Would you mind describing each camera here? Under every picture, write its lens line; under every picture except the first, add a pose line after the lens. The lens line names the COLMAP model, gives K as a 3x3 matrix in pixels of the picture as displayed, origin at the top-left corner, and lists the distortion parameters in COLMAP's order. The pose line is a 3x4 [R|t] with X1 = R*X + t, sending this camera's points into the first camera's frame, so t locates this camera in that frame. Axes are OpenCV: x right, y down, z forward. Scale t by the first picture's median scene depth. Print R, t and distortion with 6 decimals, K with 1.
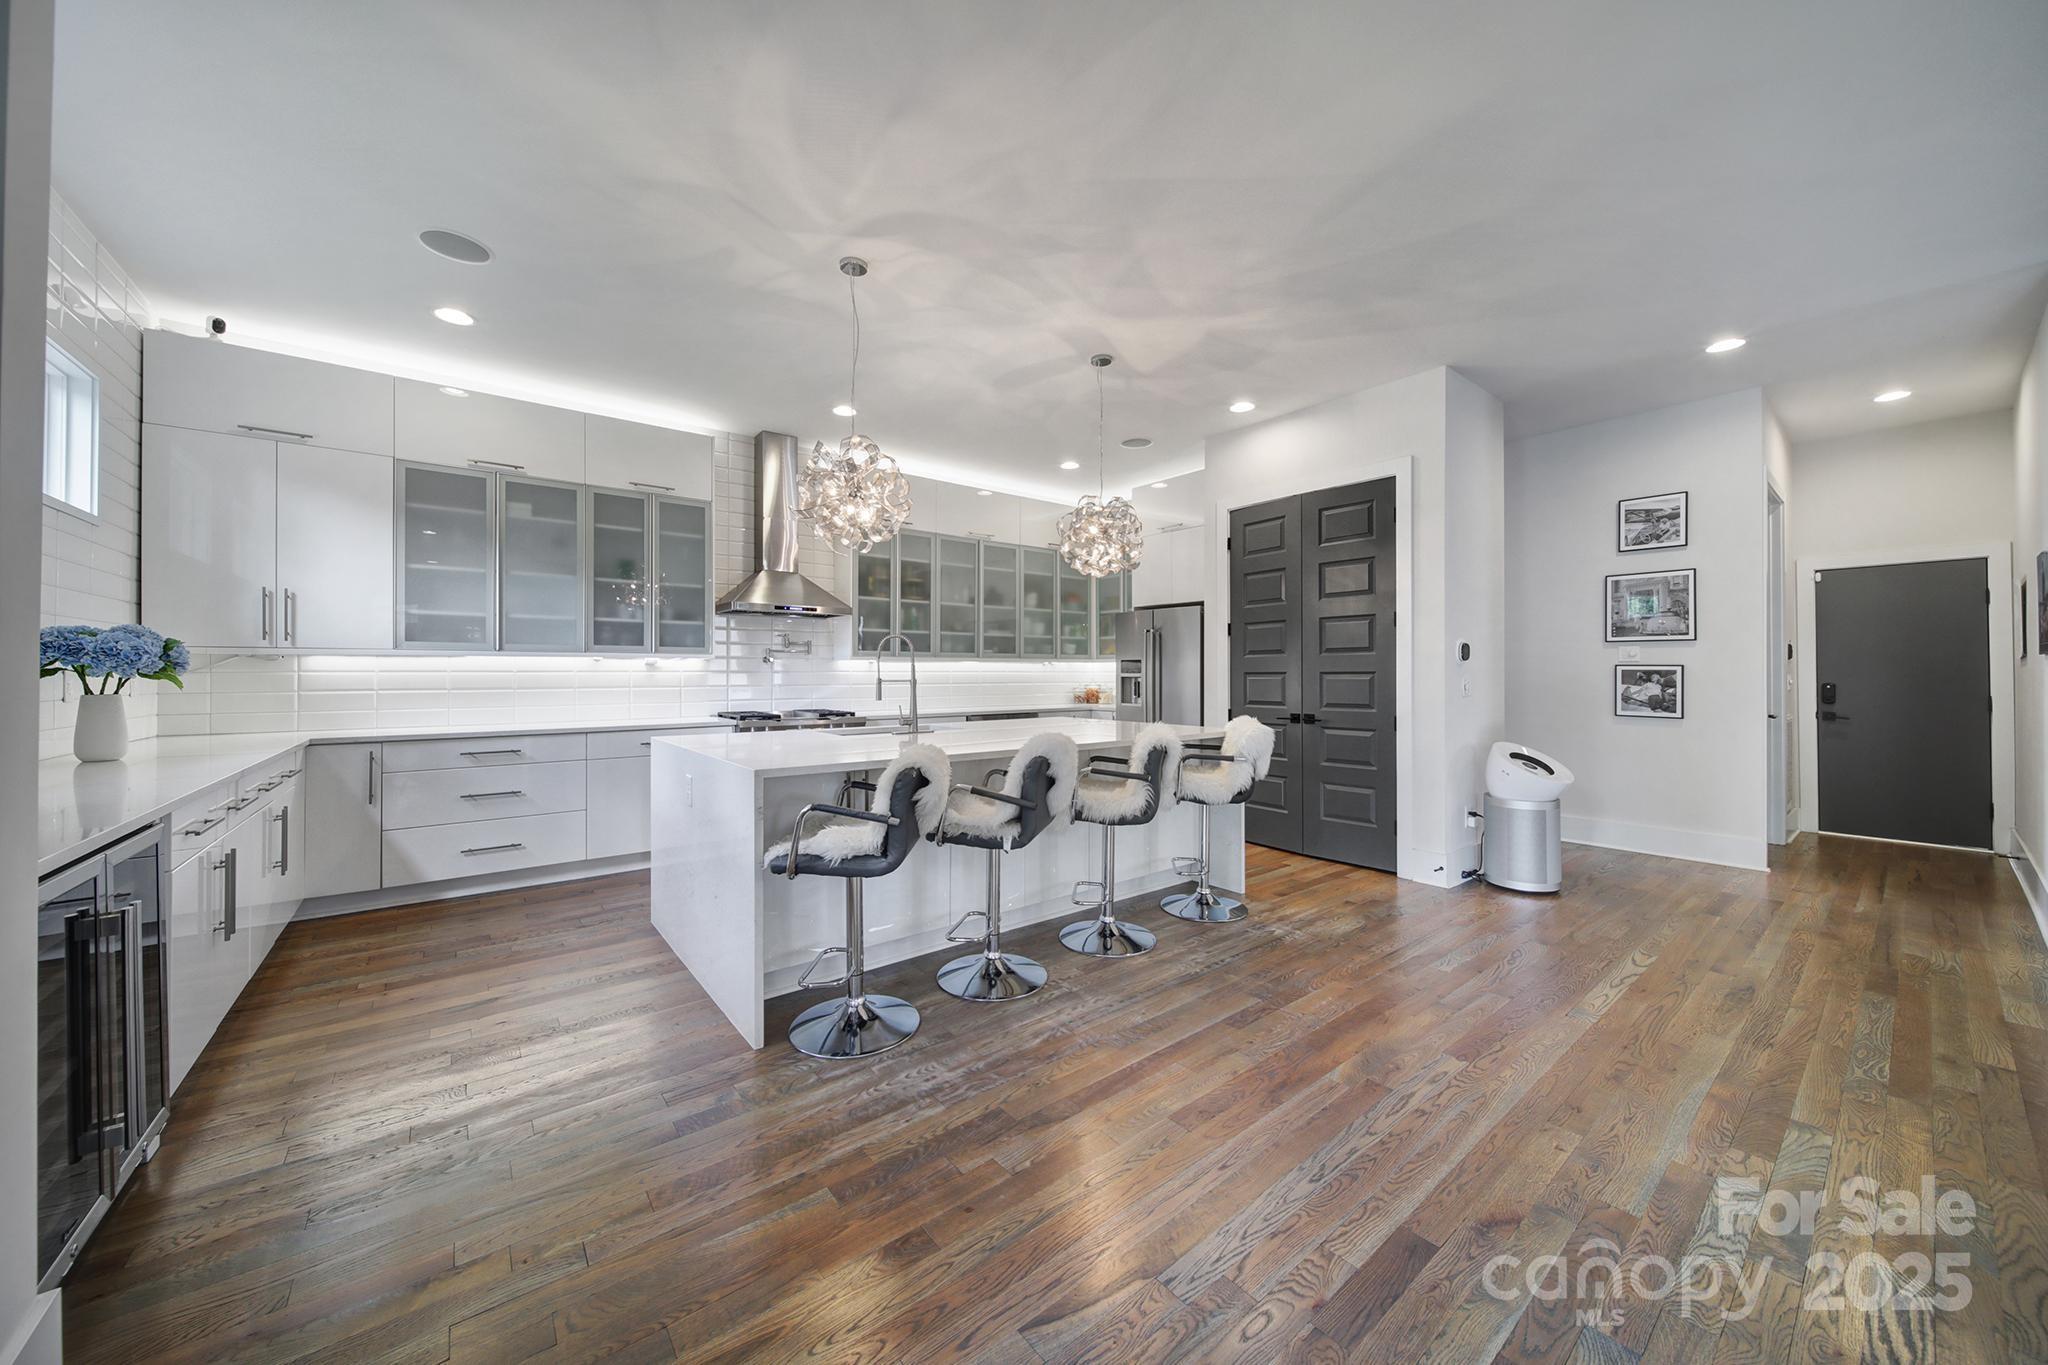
lens RADIAL K [[716.4, 0, 1019.9], [0, 716.4, 672.7], [0, 0, 1]] dist [-0.004112, -0.000960]
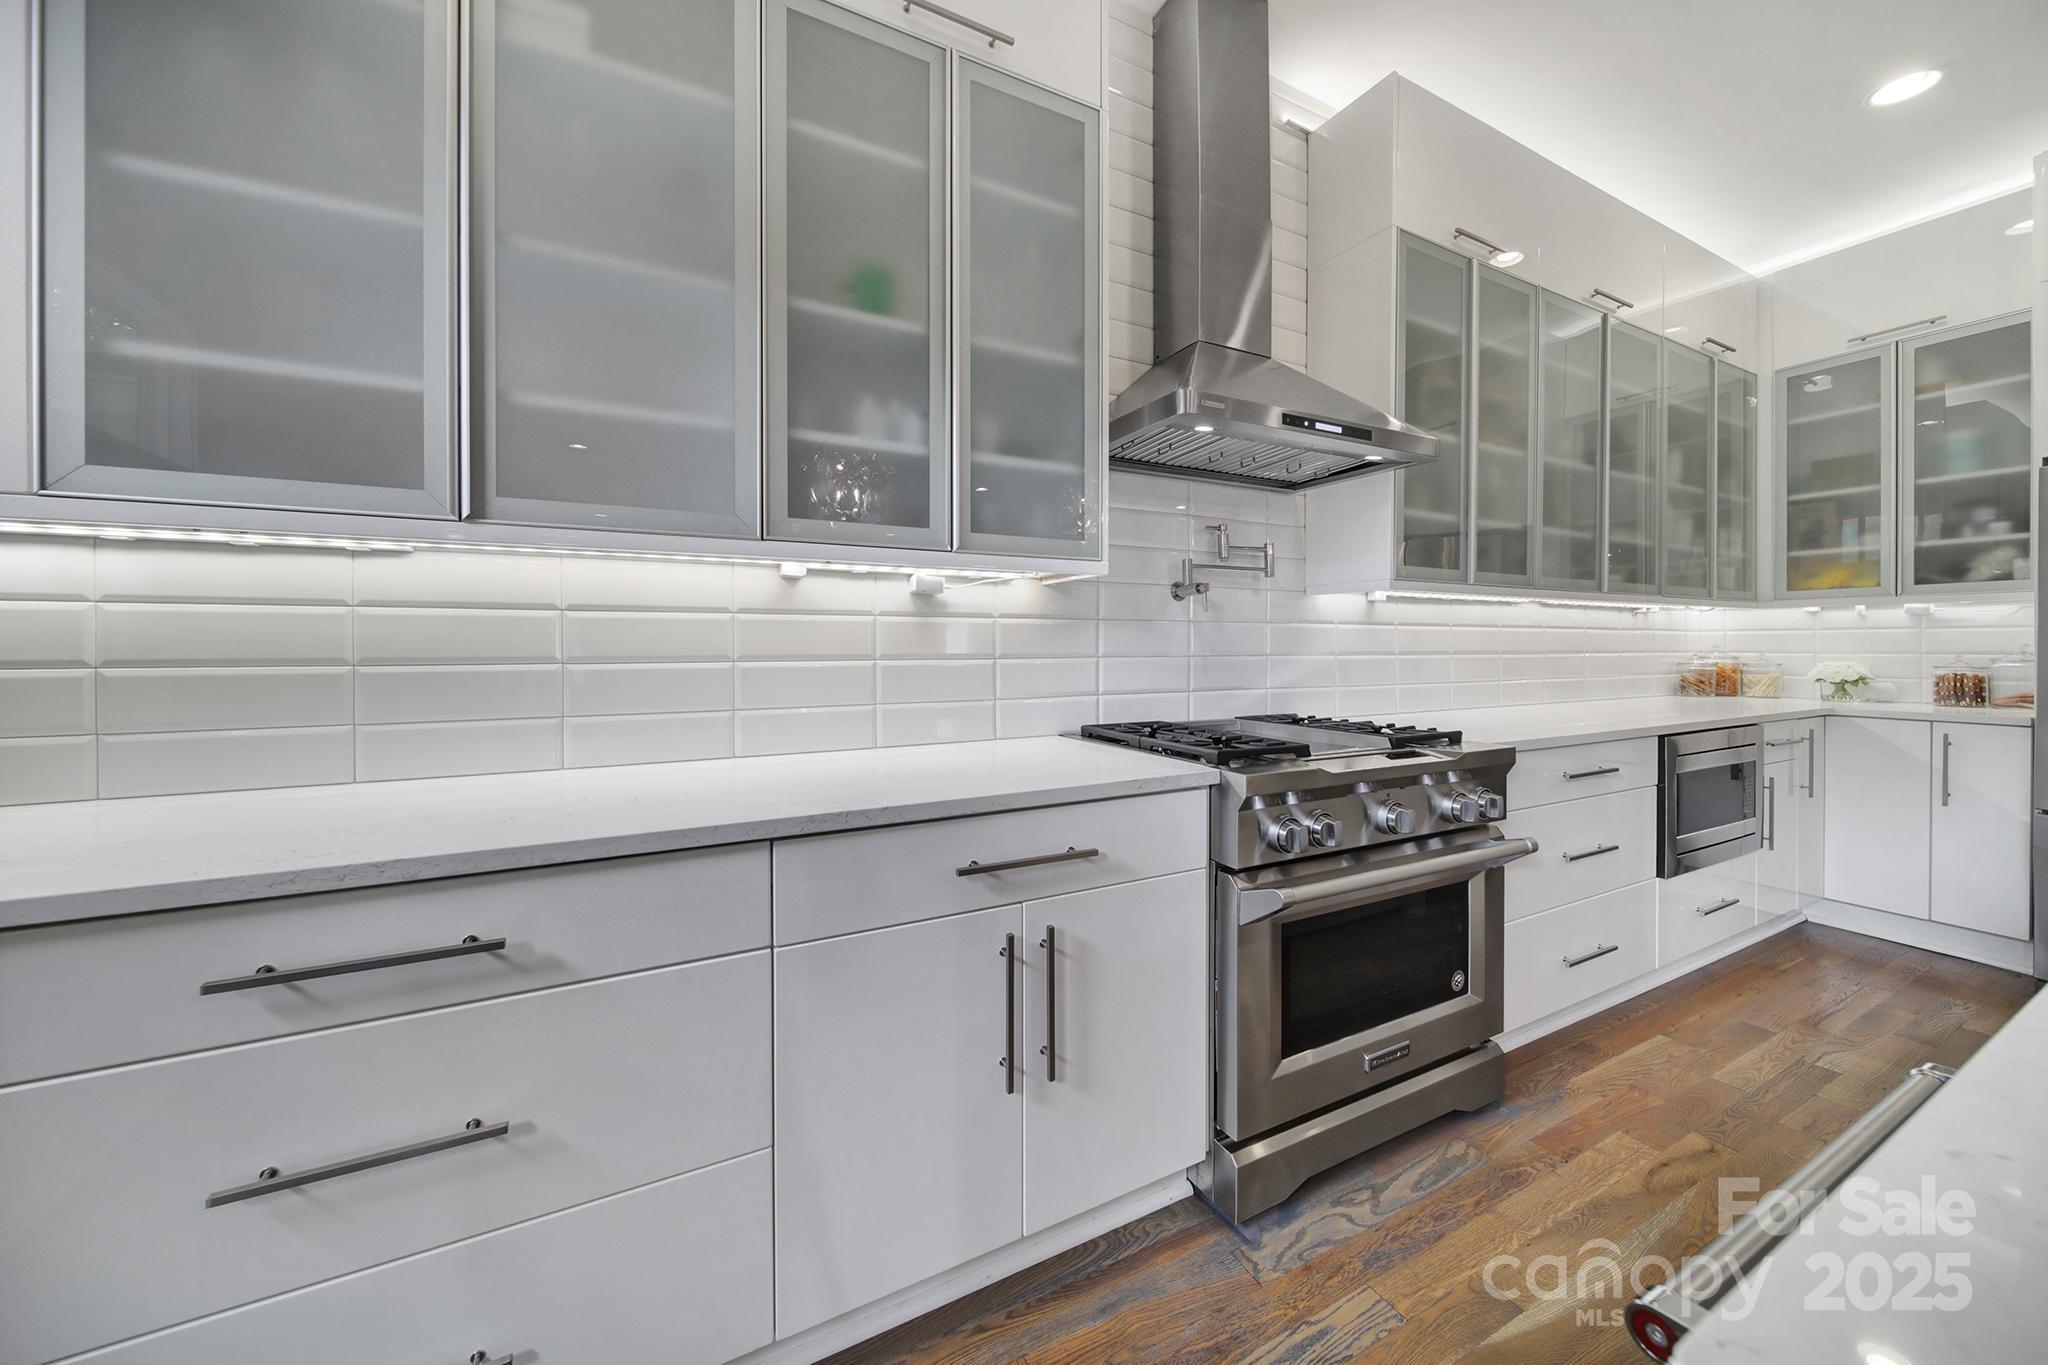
lens RADIAL K [[716.4, 0, 1019.2], [0, 716.4, 651.1], [0, 0, 1]] dist [-0.004112, -0.000960]
pose [[0.982921, 0.005491, -0.183944, -0.475785], [-0.003068, 0.999905, 0.013456, 0.013787], [0.184000, -0.012662, 0.982845, 0.770740]]
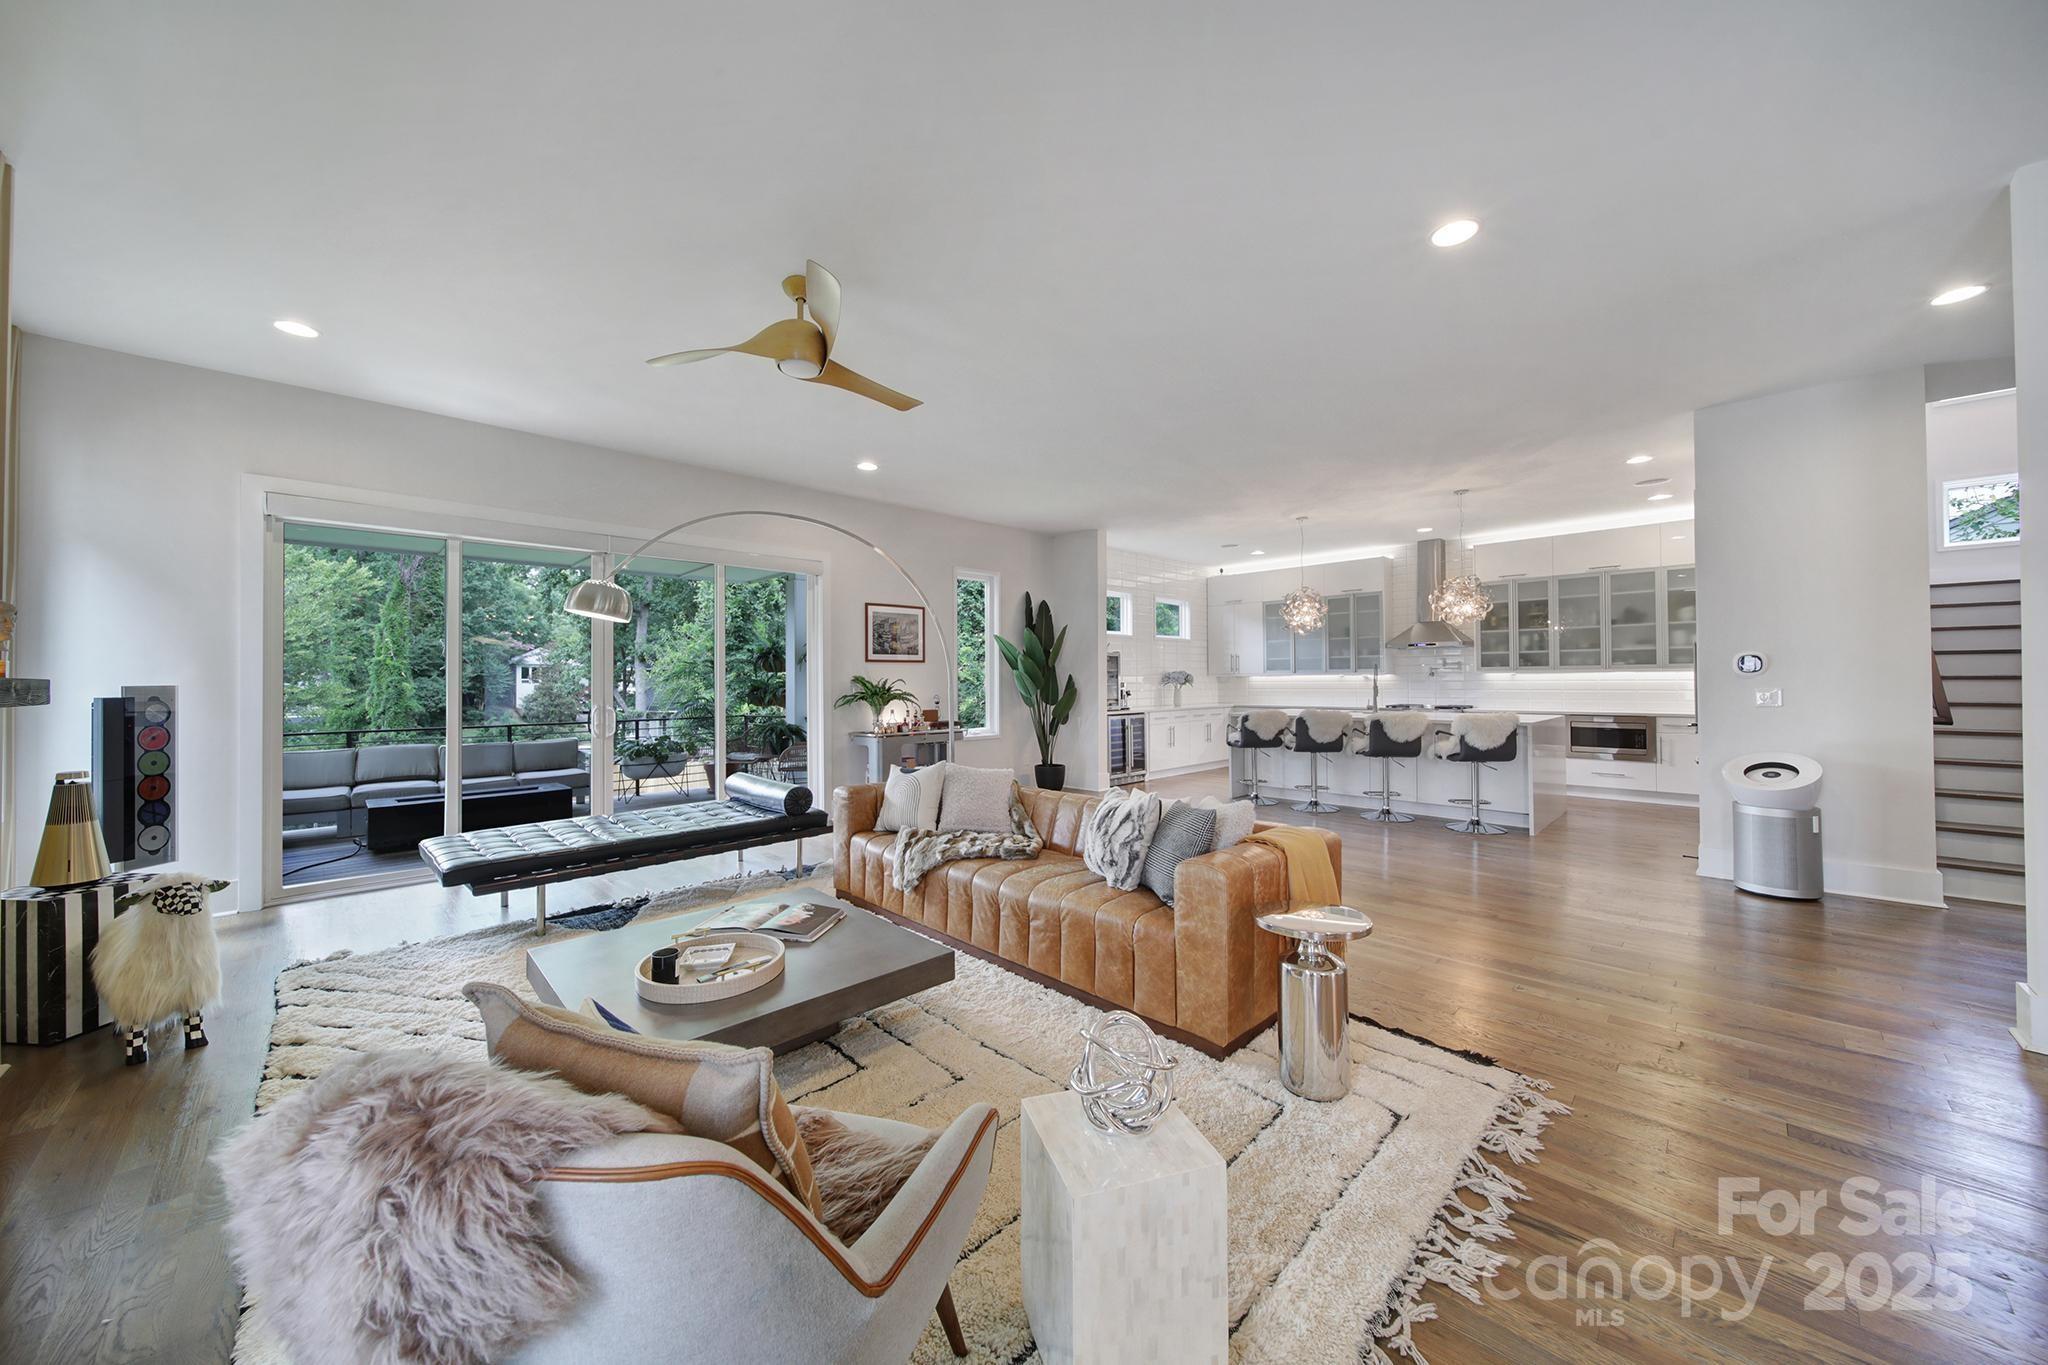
lens RADIAL K [[716.4, 0, 1014.7], [0, 716.4, 676.3], [0, 0, 1]] dist [-0.004112, -0.000960]
pose [[0.109538, -0.004029, -0.993974, 1.568146], [0.009948, 0.999946, -0.002957, -0.021834], [0.993933, -0.009564, 0.109572, -0.203713]]
